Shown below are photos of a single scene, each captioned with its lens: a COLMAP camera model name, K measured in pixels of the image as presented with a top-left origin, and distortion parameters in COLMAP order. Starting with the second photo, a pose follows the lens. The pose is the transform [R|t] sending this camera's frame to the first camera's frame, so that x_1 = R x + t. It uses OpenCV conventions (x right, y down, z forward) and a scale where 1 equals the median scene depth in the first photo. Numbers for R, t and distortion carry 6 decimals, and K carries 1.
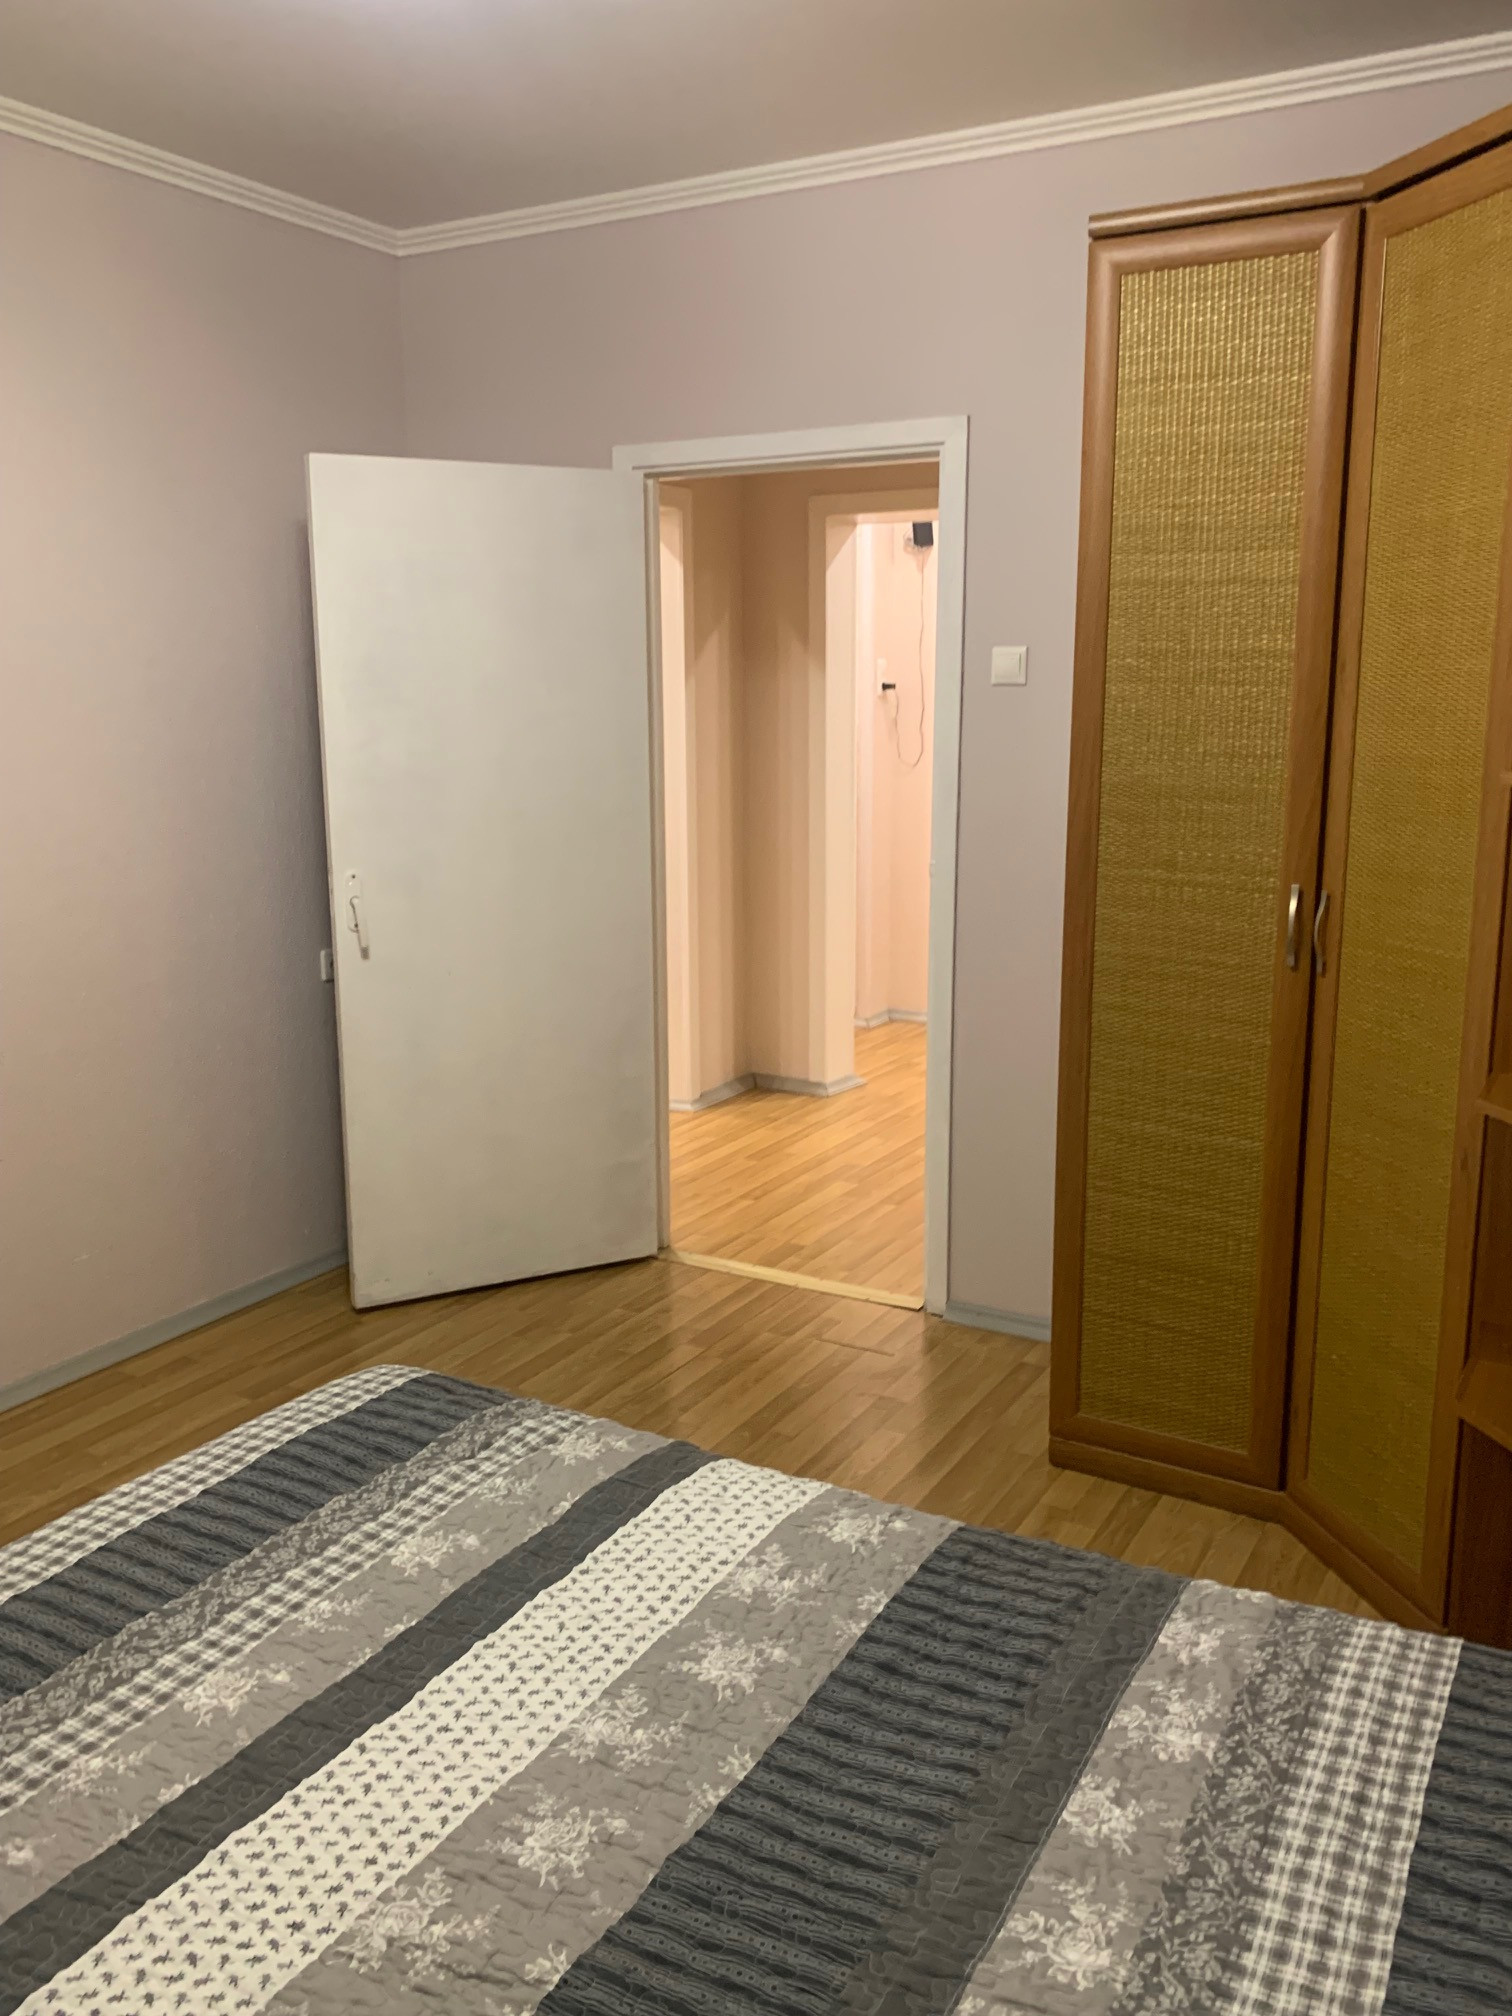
lens RADIAL K [[1621.9, 0, 756.3], [0, 1621.9, 994.2], [0, 0, 1]] dist [0.012517, -0.007895]
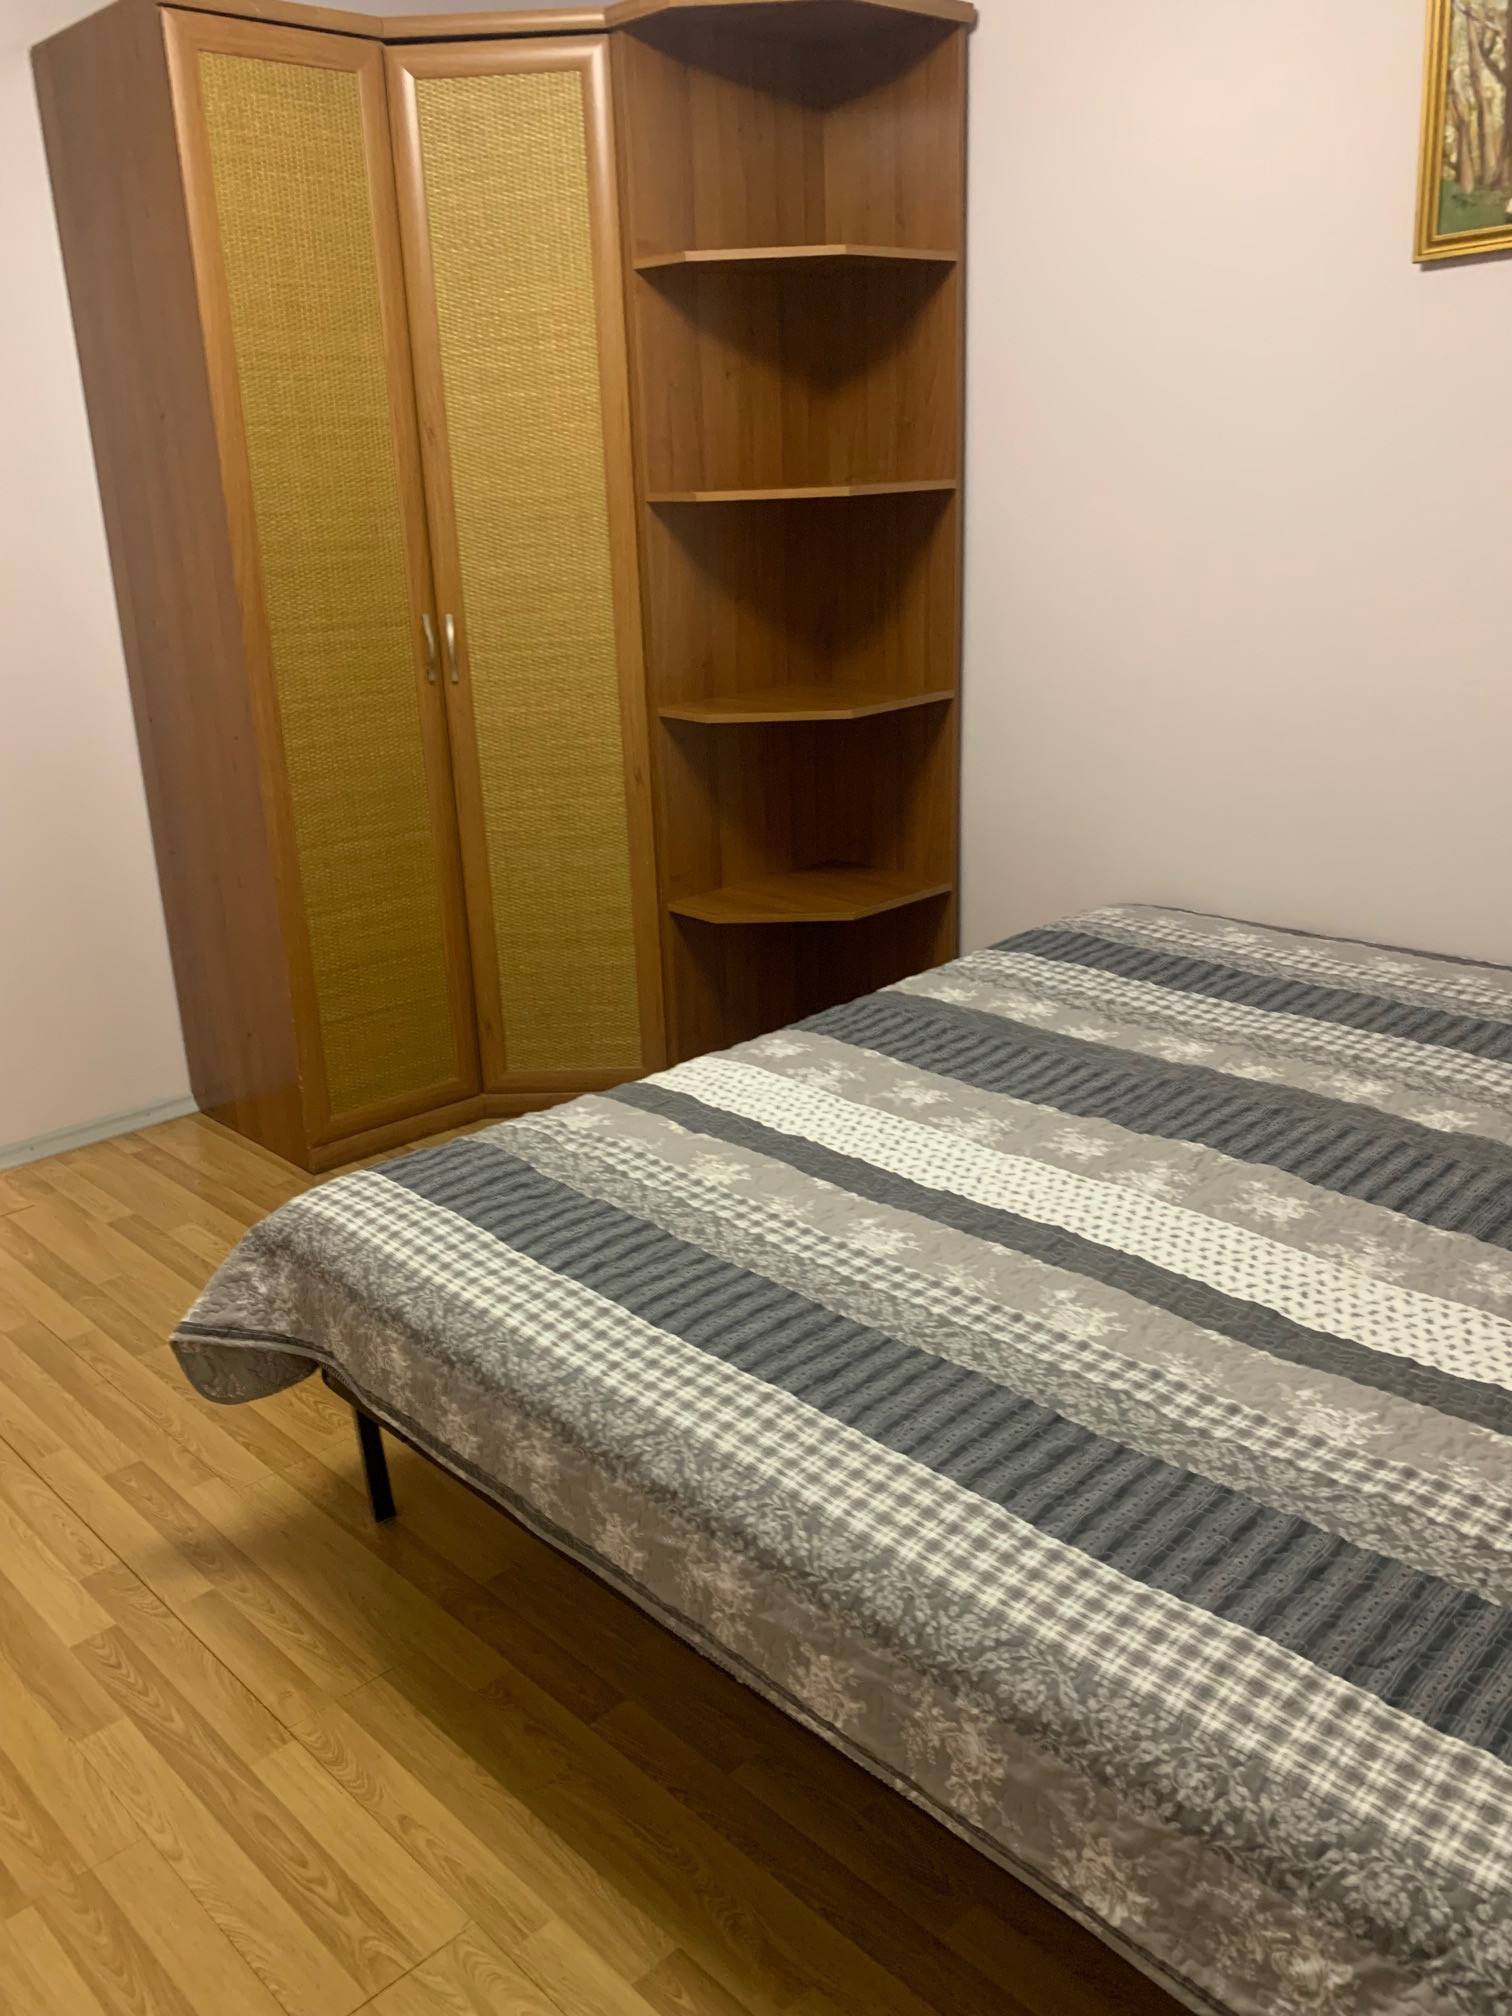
lens RADIAL K [[1621.9, 0, 753.0], [0, 1621.9, 1015.3], [0, 0, 1]] dist [0.012517, -0.007895]
pose [[0.284335, -0.314400, 0.905708, -1.460396], [0.209178, 0.942284, 0.261428, -0.086525], [-0.935627, 0.115121, 0.333690, 0.660418]]
